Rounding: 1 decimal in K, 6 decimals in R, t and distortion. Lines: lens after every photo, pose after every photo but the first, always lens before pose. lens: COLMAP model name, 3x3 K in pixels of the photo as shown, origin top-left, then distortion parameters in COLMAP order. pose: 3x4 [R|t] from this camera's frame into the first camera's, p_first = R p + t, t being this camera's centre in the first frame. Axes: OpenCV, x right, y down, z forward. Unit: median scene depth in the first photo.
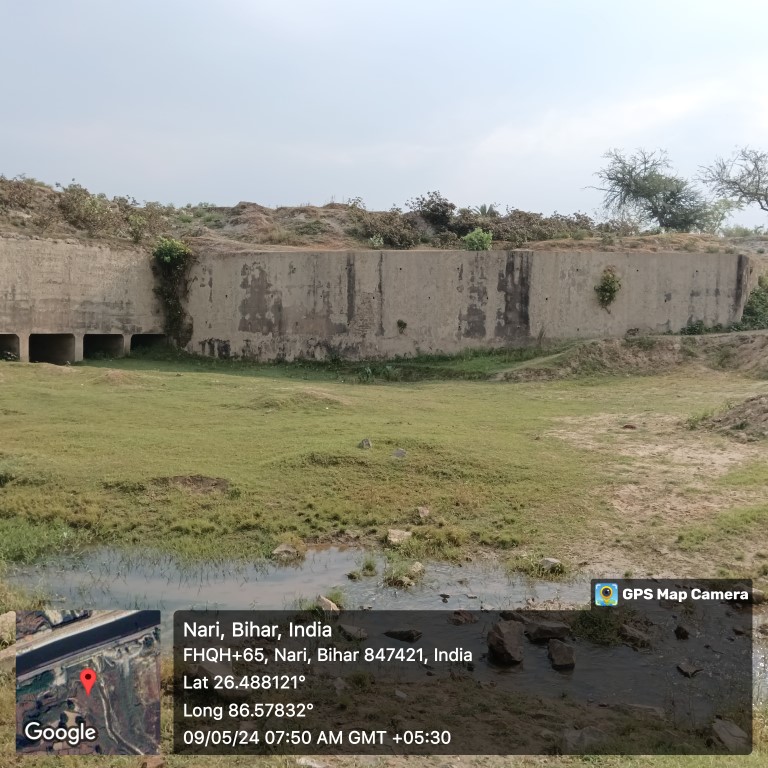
lens RADIAL K [[842.0, 0, 383.2], [0, 842.0, 377.7], [0, 0, 1]] dist [0.059936, 0.000000]
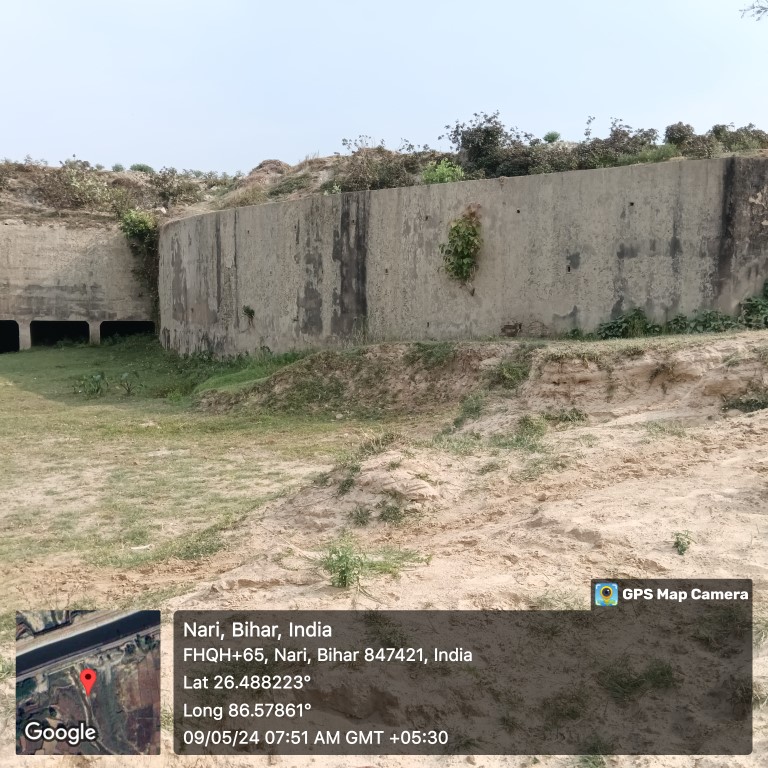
lens RADIAL K [[842.0, 0, 381.9], [0, 842.0, 377.7], [0, 0, 1]] dist [0.059936, 0.000000]
pose [[0.769774, 0.054473, -0.635988, 0.561205], [-0.038745, 0.998502, 0.038627, -0.041241], [0.637139, -0.005093, 0.770732, 0.541287]]
